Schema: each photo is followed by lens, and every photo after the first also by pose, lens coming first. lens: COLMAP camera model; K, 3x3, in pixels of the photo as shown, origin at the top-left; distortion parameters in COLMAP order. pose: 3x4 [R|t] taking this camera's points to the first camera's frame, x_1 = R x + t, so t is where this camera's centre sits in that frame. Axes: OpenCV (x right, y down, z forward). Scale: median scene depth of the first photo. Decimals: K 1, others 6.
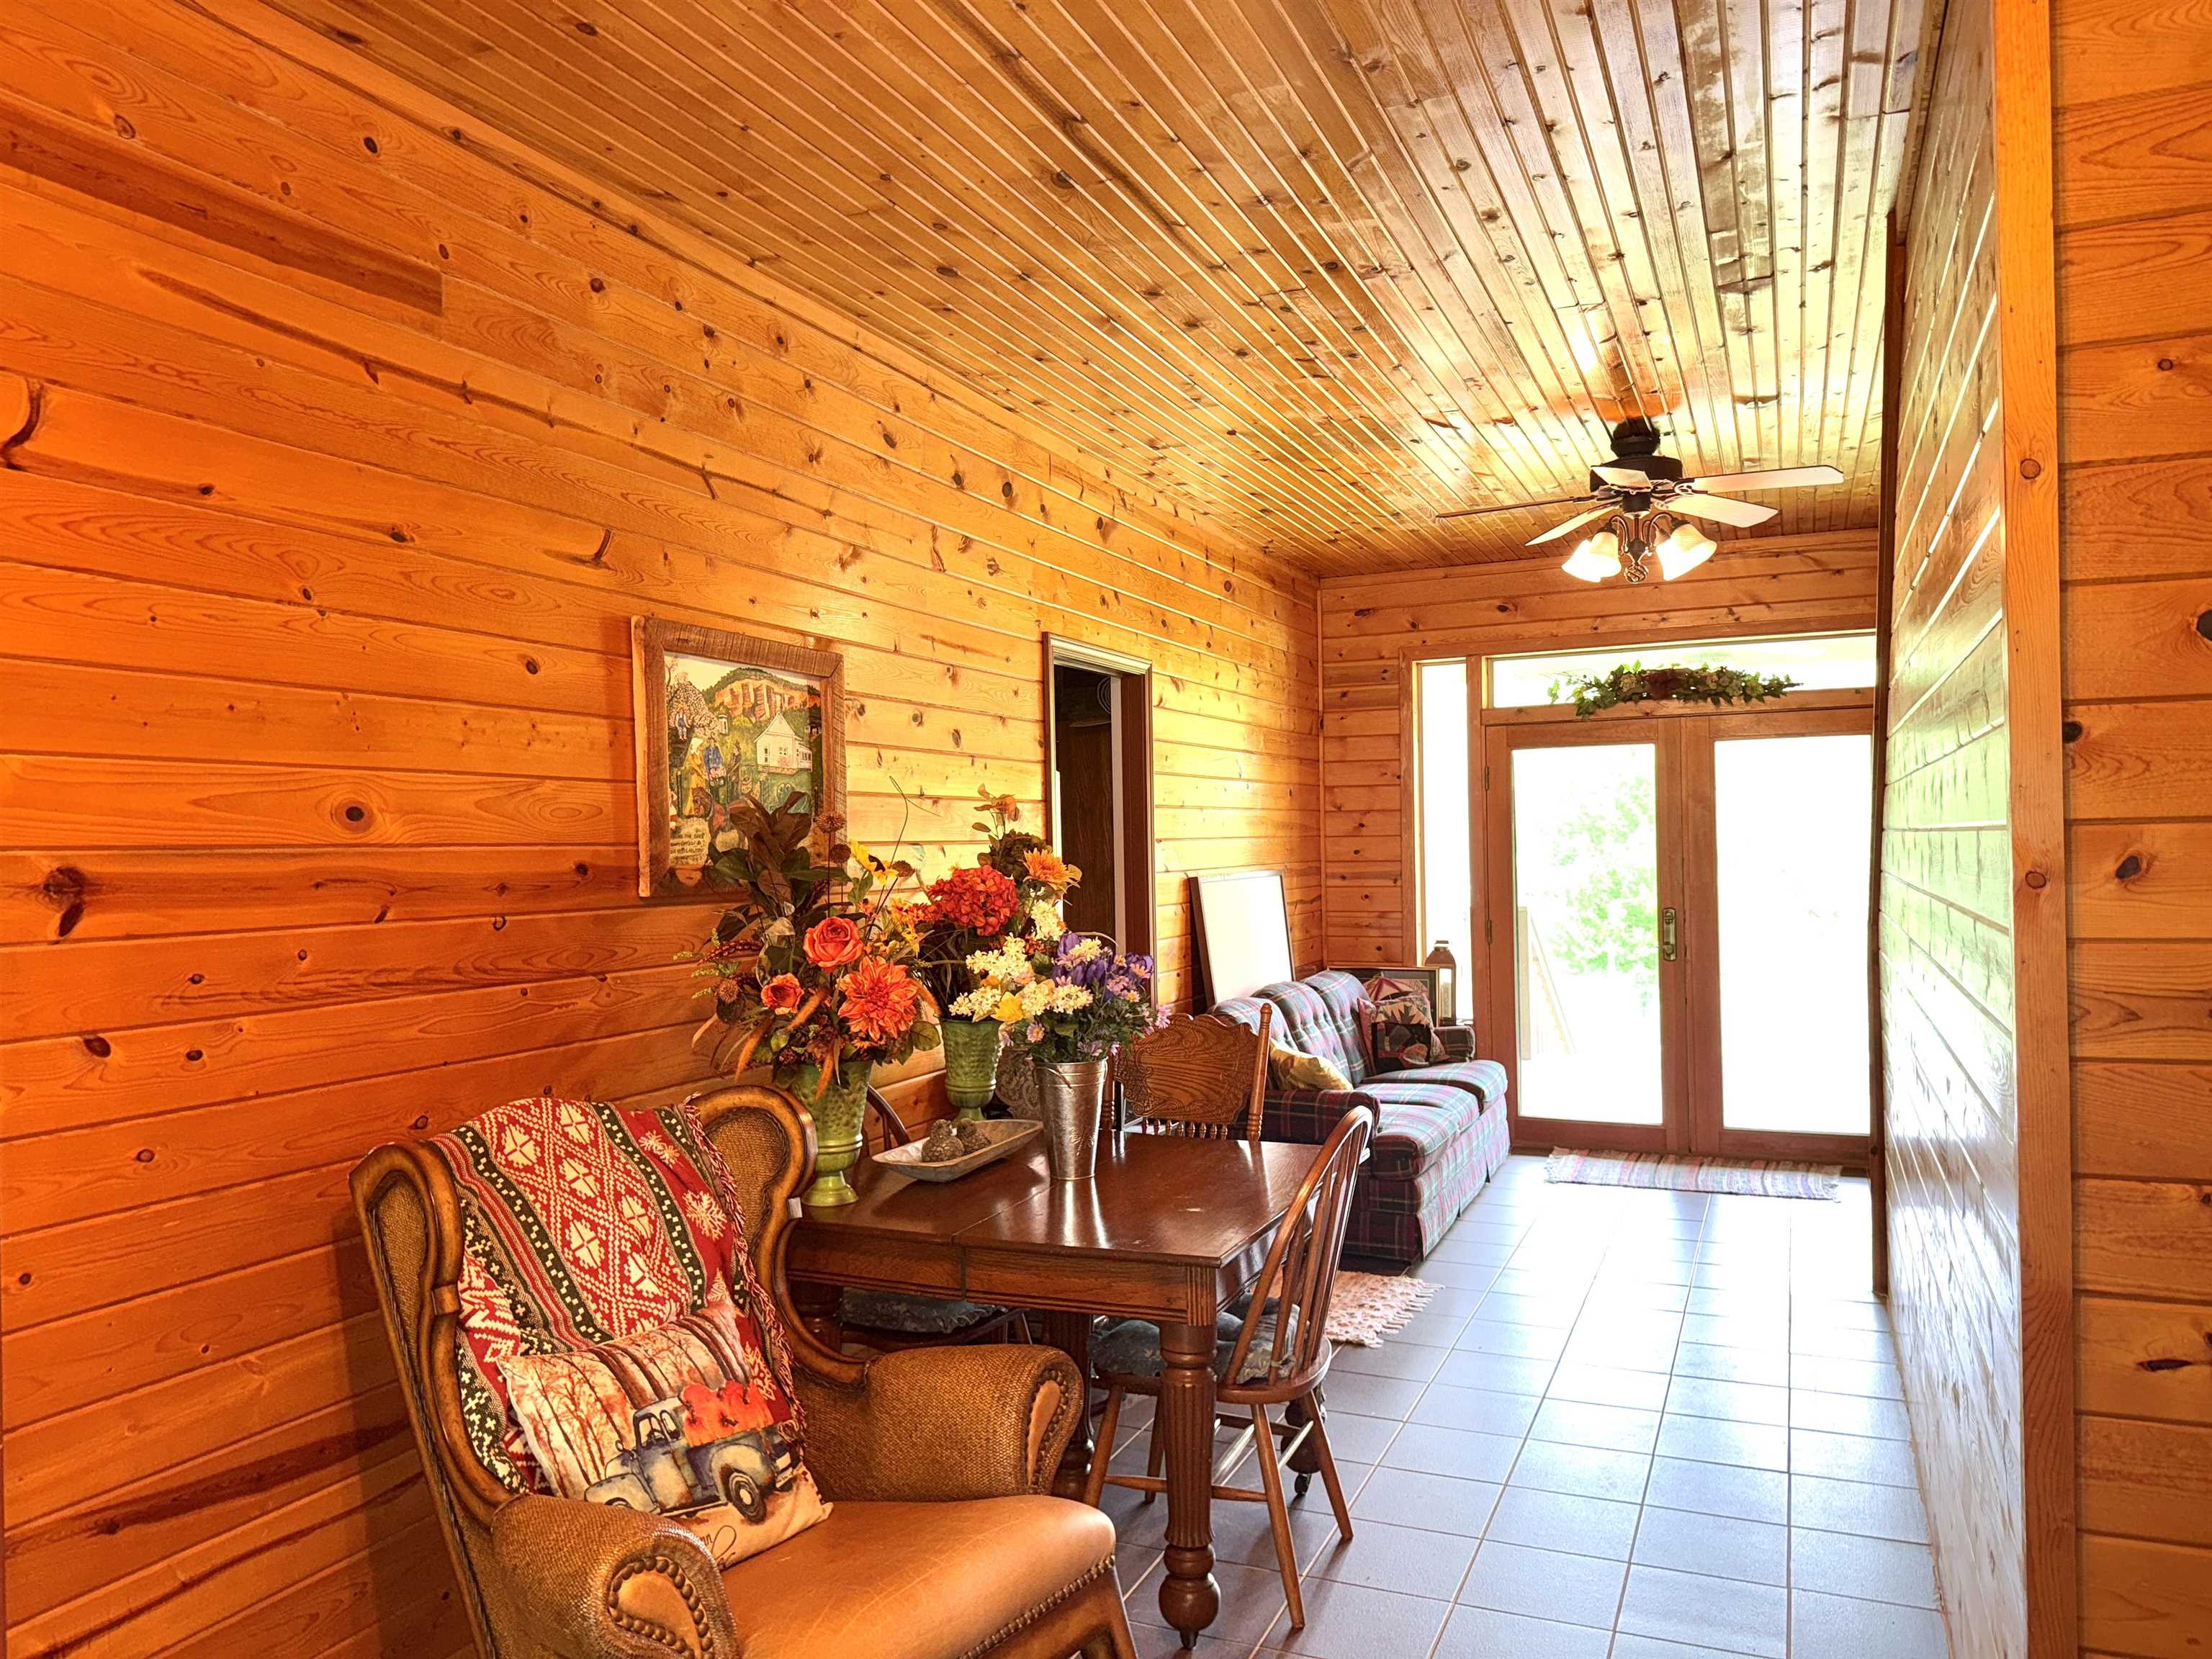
lens RADIAL K [[1557.9, 0, 1108.2], [0, 1557.9, 822.9], [0, 0, 1]] dist [0.027665, -0.008159]
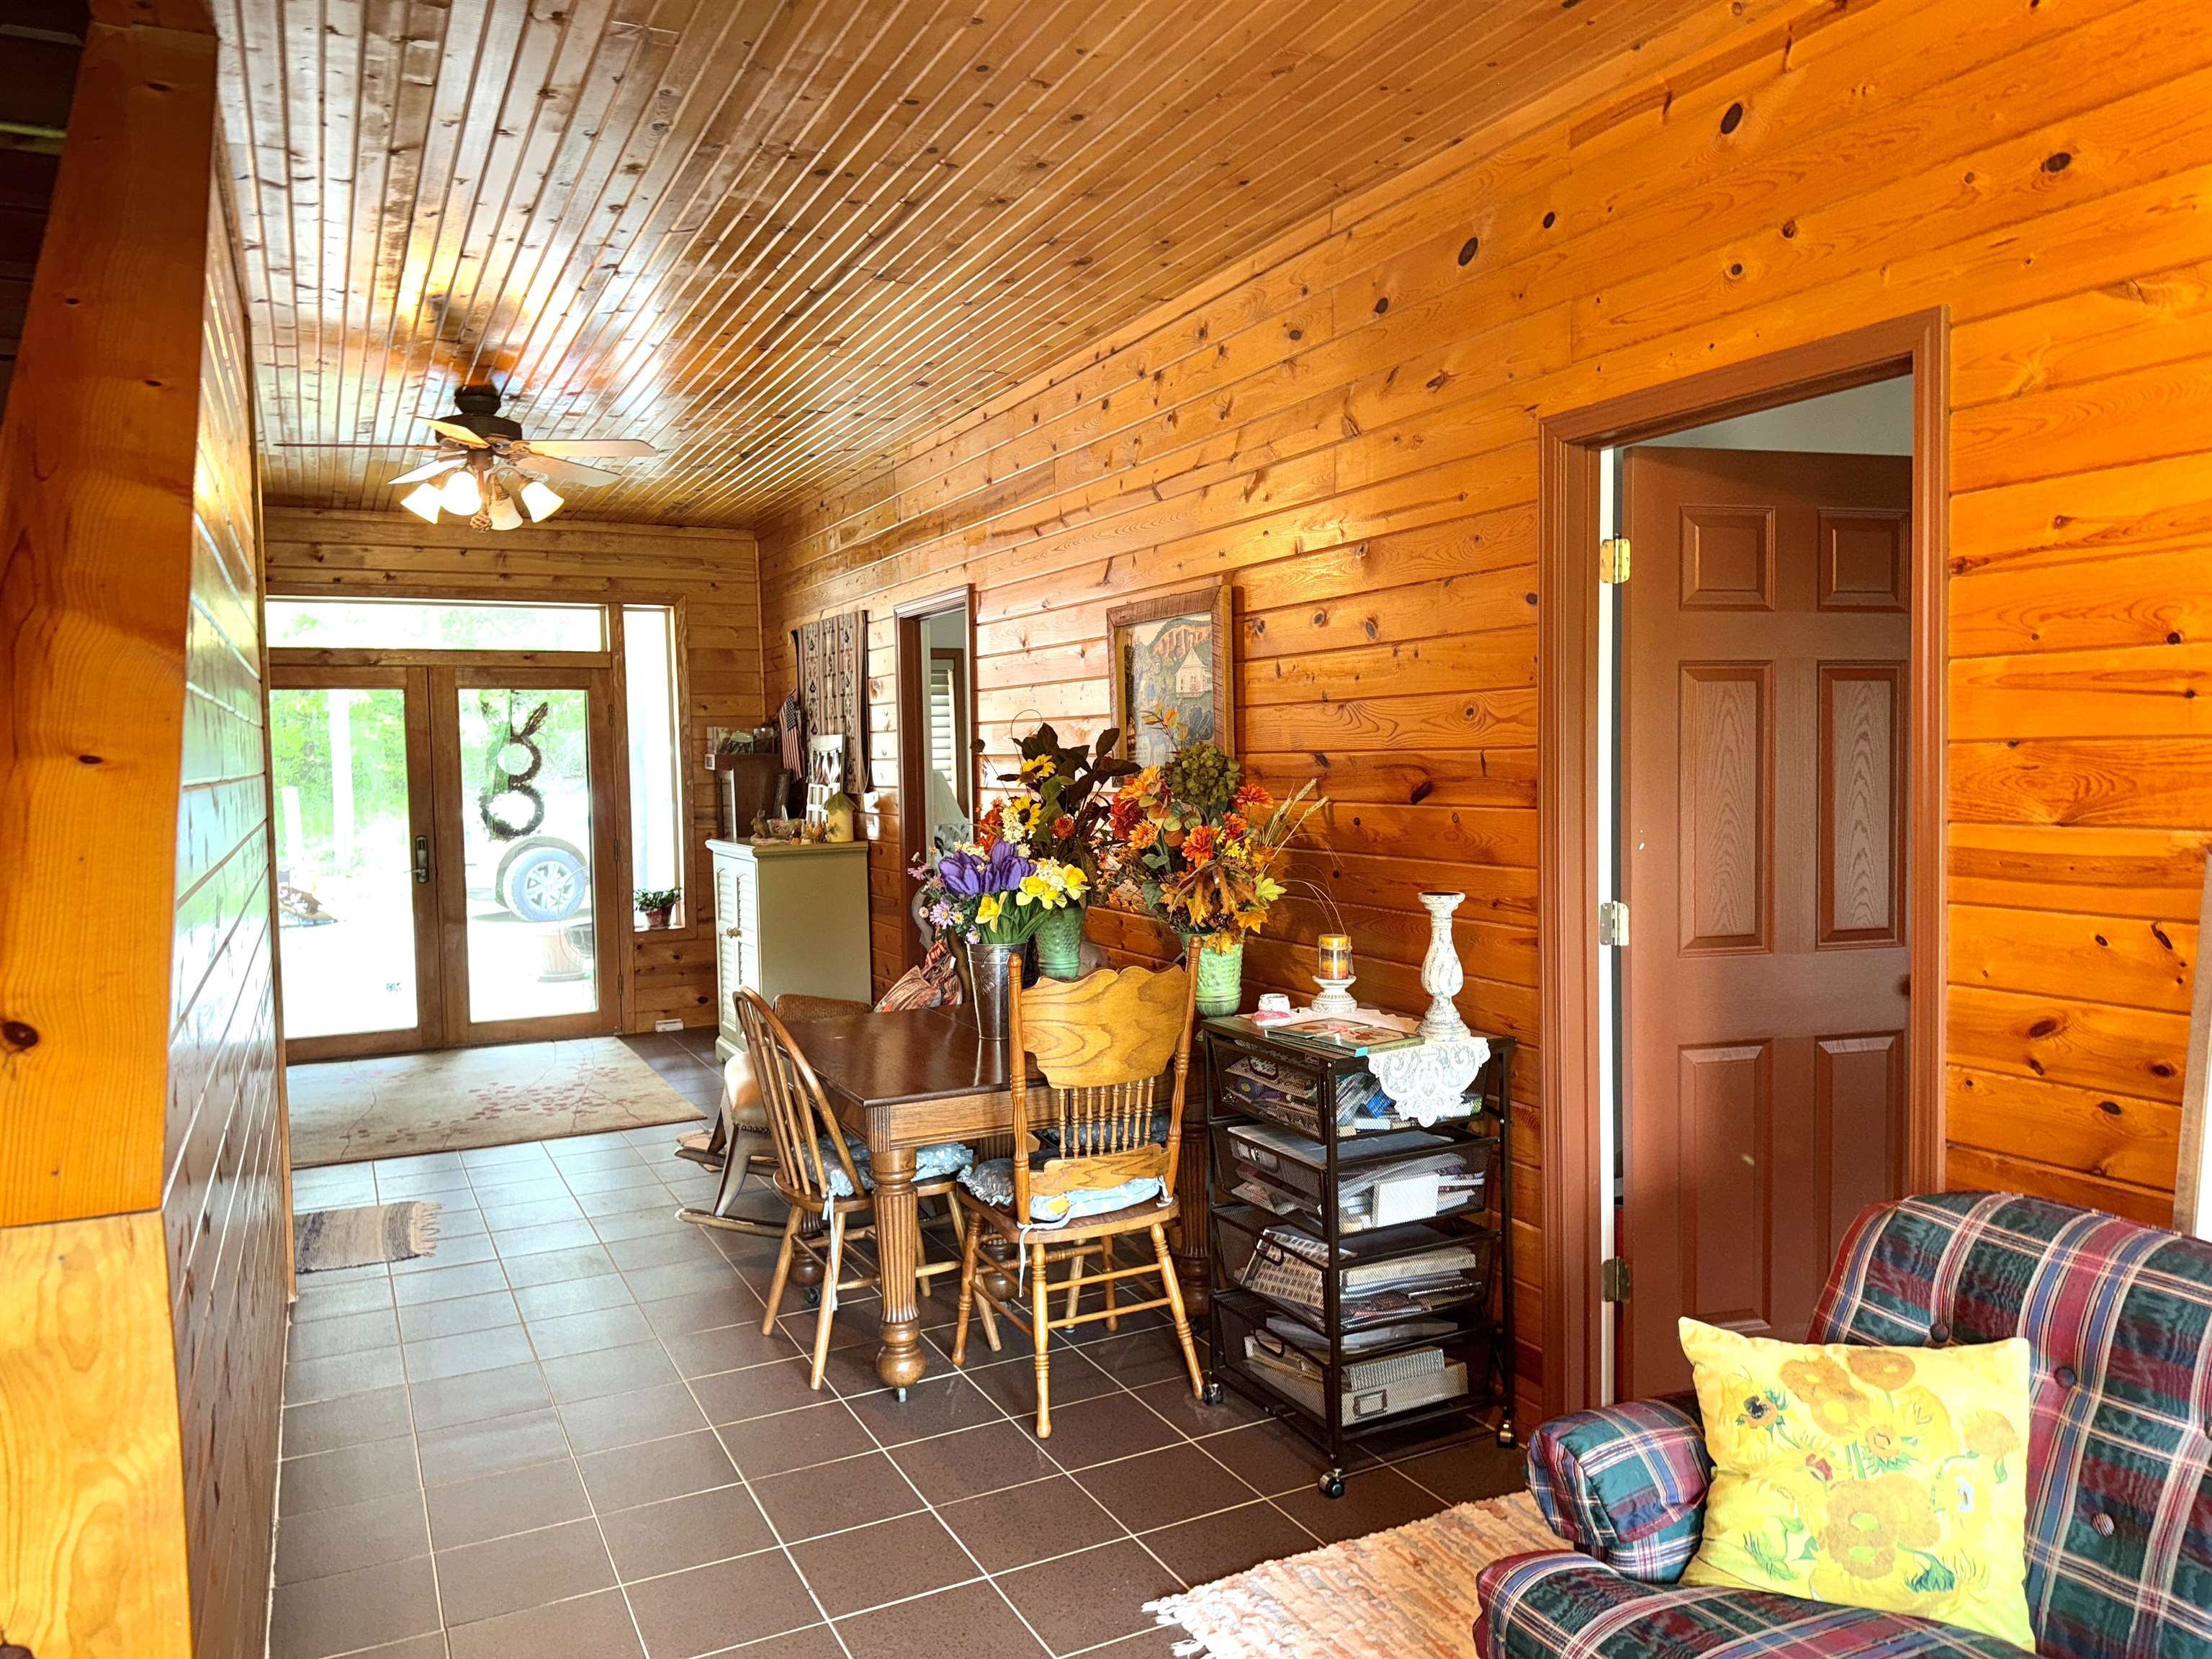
lens RADIAL K [[1557.9, 0, 1107.9], [0, 1557.9, 840.0], [0, 0, 1]] dist [0.027665, -0.008159]
pose [[-0.634862, 0.072566, -0.769210, 0.875073], [0.044230, 0.997360, 0.057584, 0.007829], [0.771359, 0.002536, -0.636396, 1.905805]]
